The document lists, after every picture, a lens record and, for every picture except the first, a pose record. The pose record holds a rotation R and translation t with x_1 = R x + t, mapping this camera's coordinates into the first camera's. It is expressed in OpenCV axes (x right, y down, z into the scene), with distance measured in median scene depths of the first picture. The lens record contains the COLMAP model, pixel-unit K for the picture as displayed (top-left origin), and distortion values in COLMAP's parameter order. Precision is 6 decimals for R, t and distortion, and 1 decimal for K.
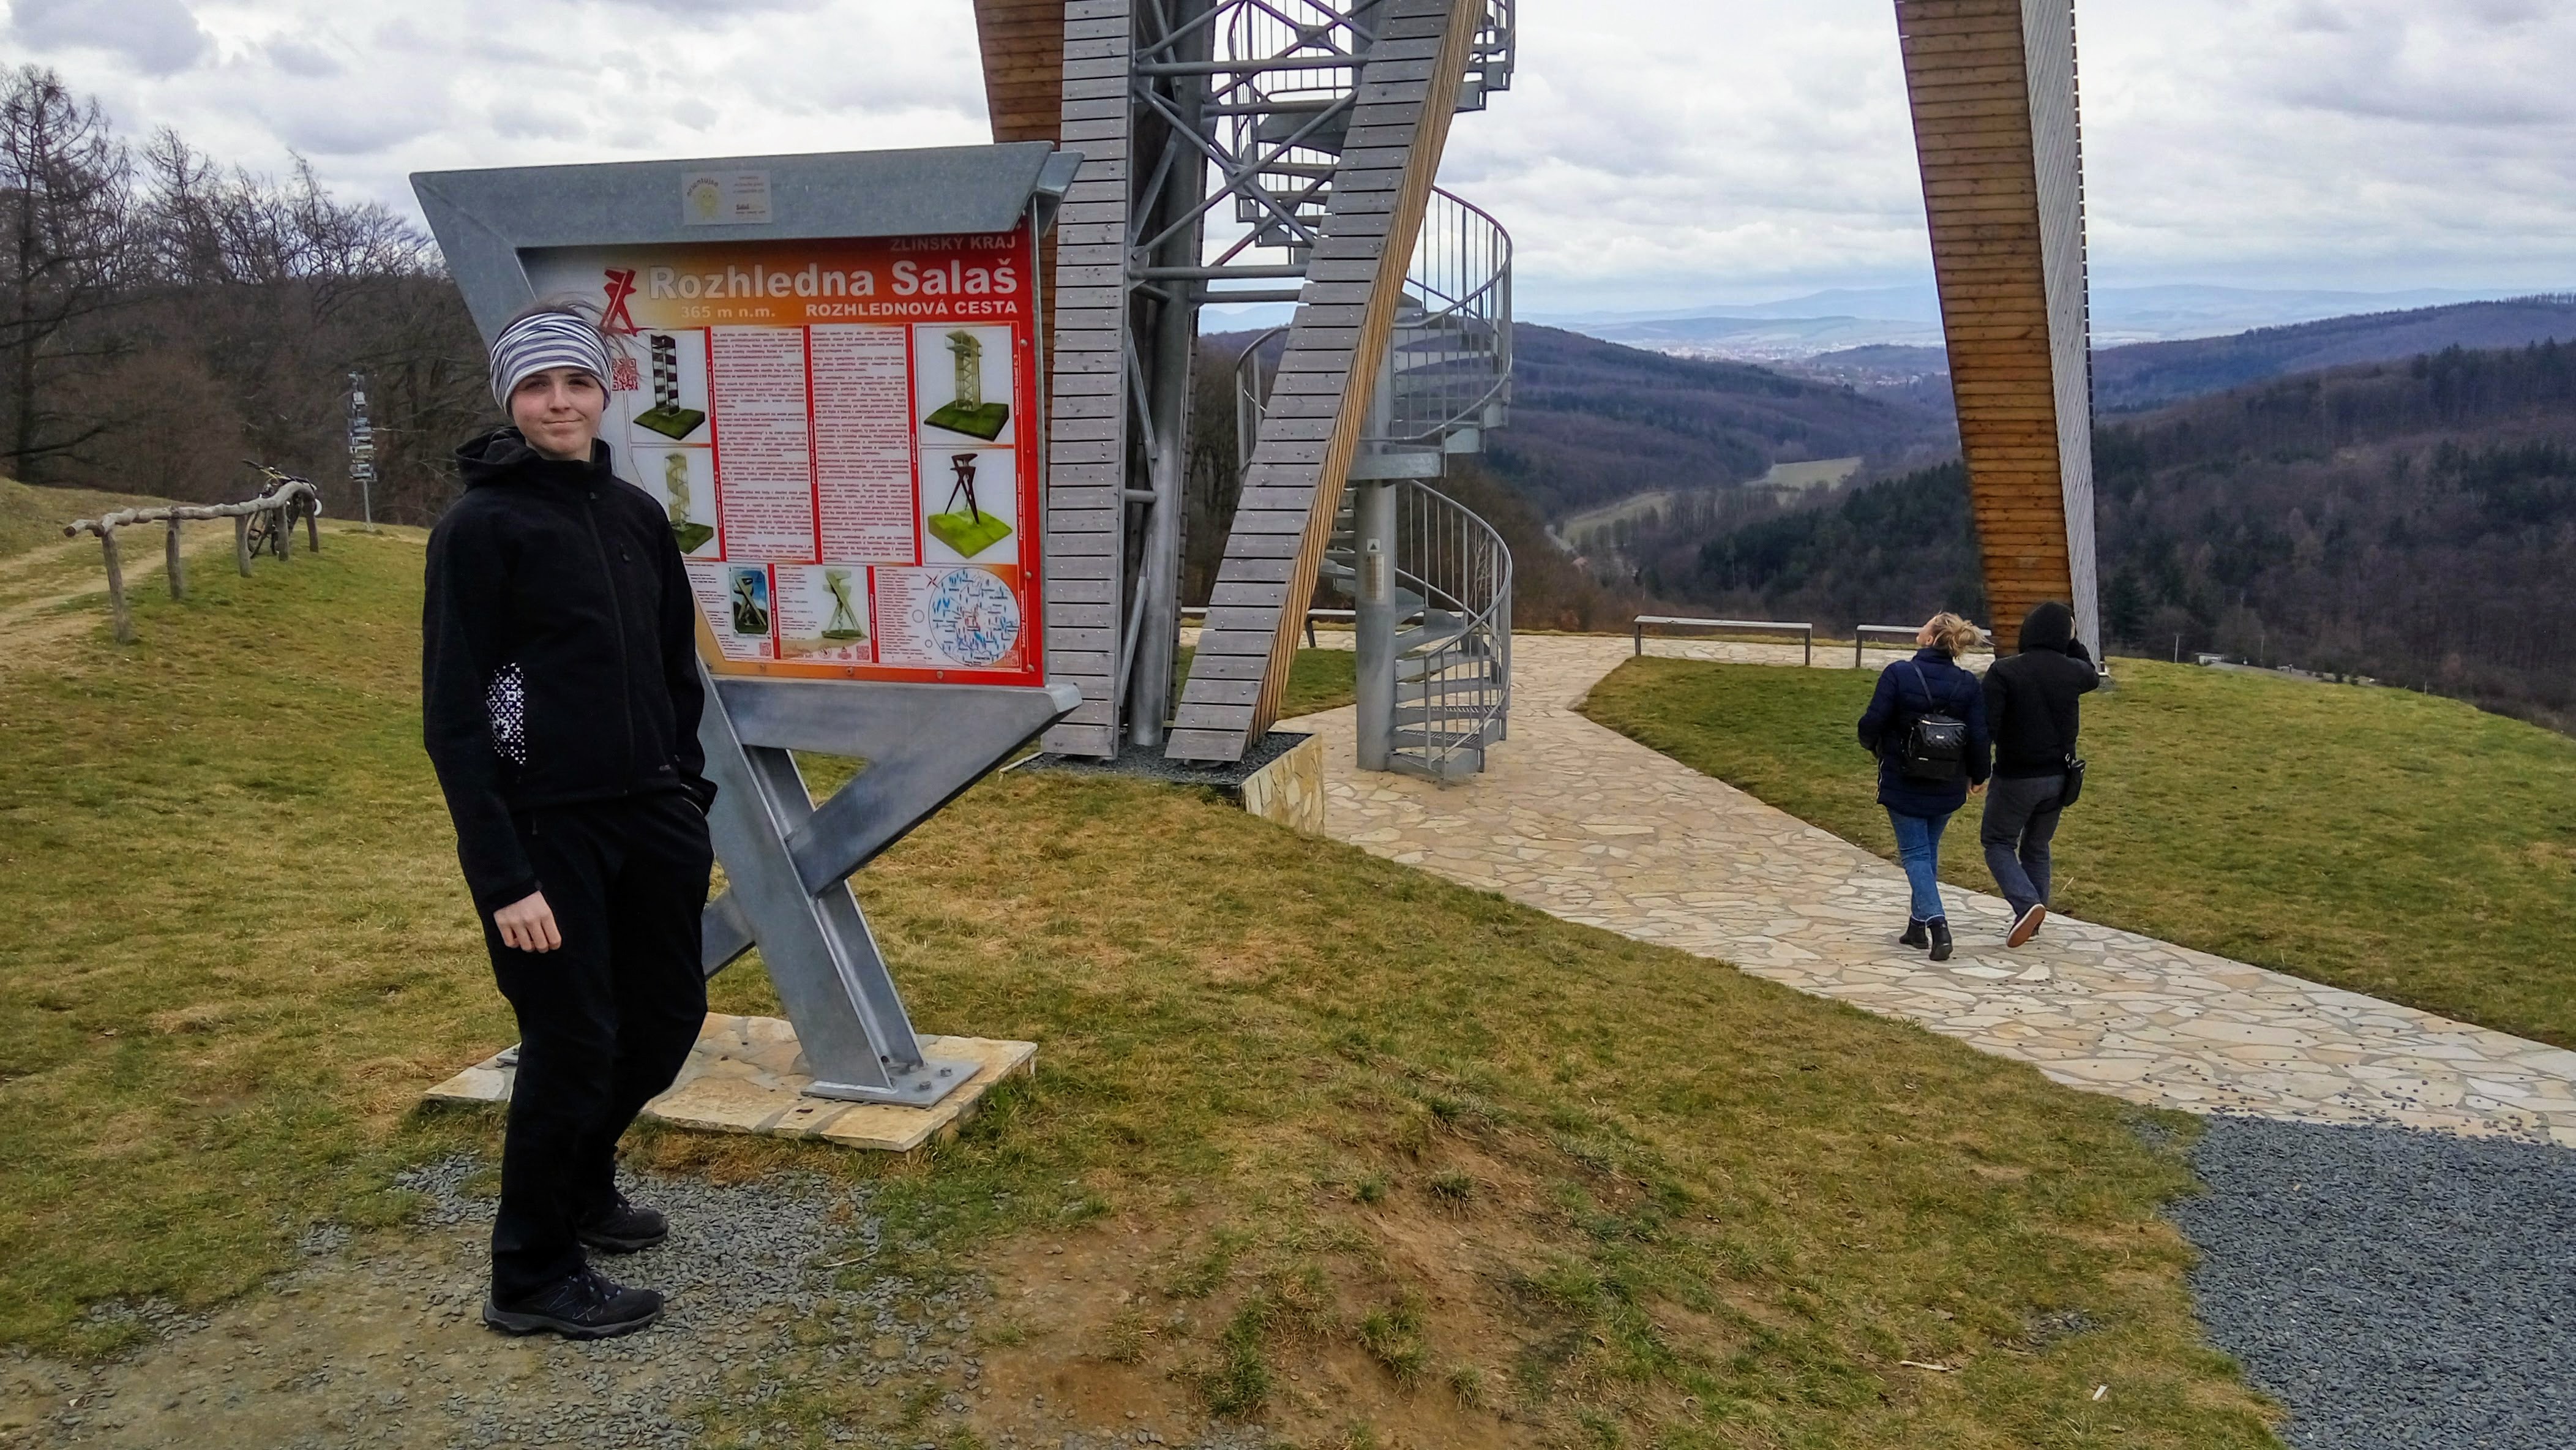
lens RADIAL K [[2024.0, 0, 1284.7], [0, 2024.0, 710.6], [0, 0, 1]] dist [0.078933, -0.098971]
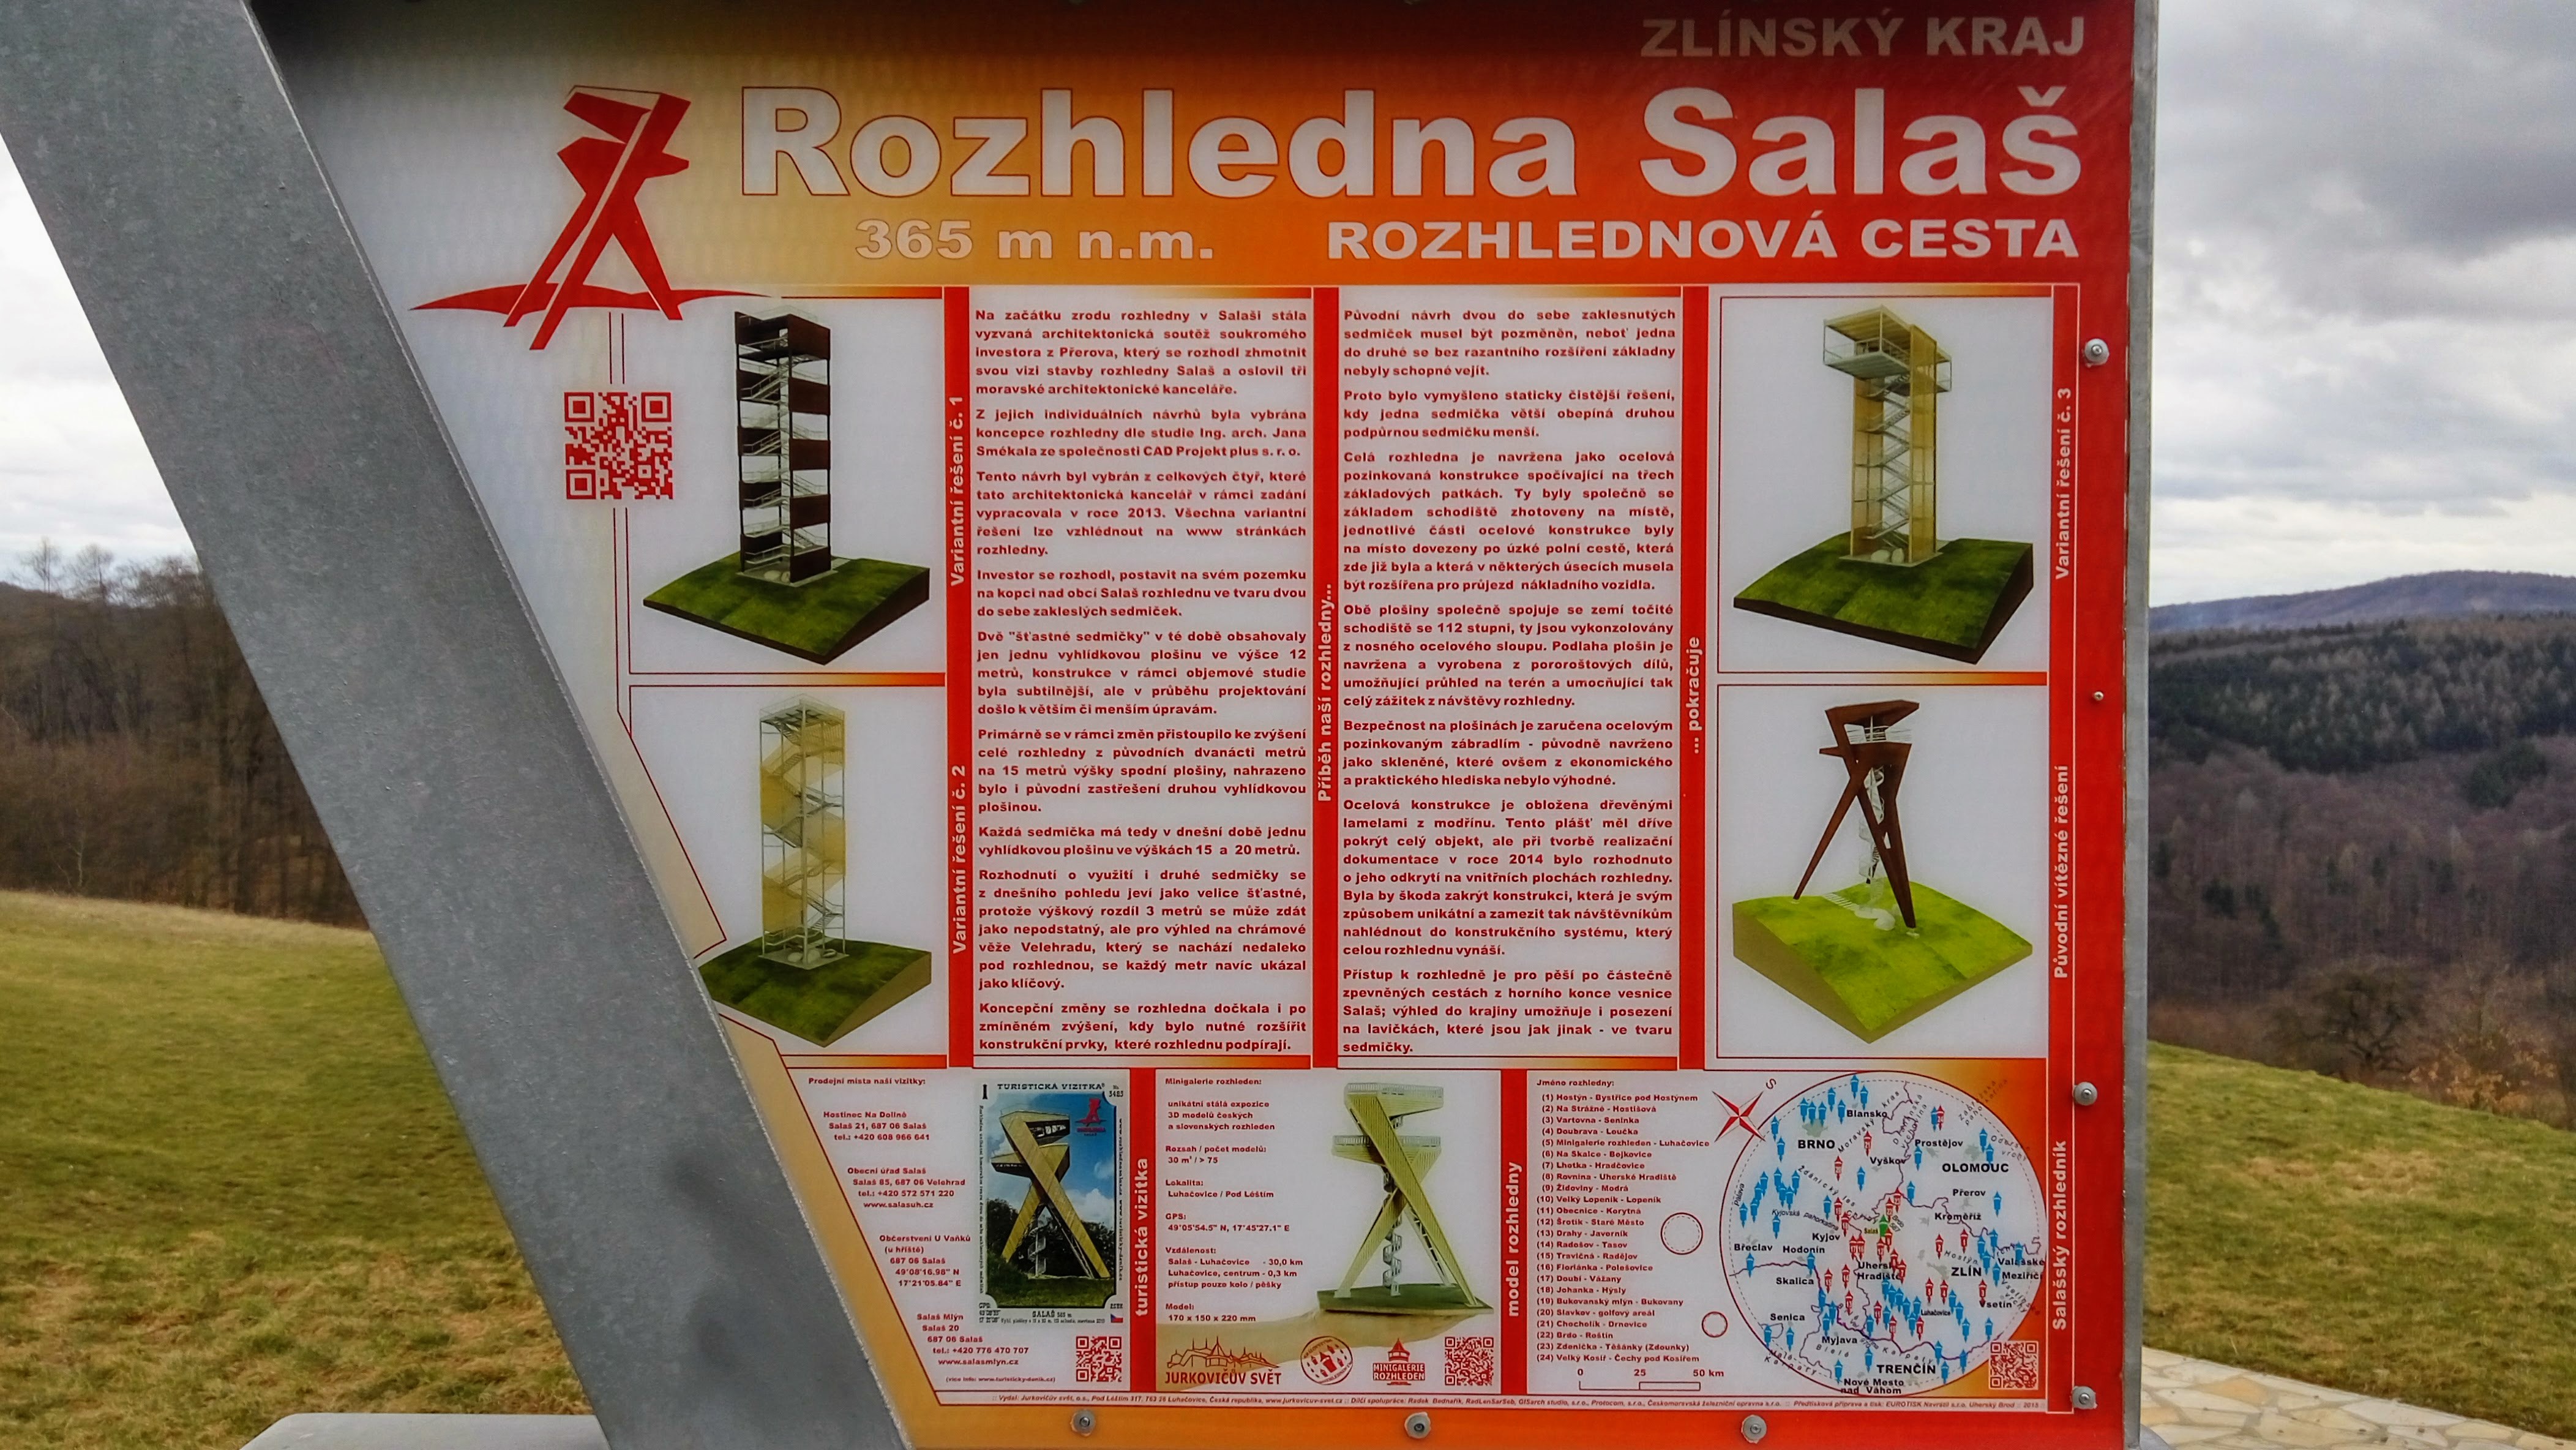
lens RADIAL K [[1986.7, 0, 1278.3], [0, 1986.7, 700.9], [0, 0, 1]] dist [0.072242, -0.005699]
pose [[0.954089, 0.003821, 0.299498, -0.320795], [0.042110, 0.988276, -0.146756, -0.081654], [-0.296547, 0.152630, 0.942743, 0.706990]]
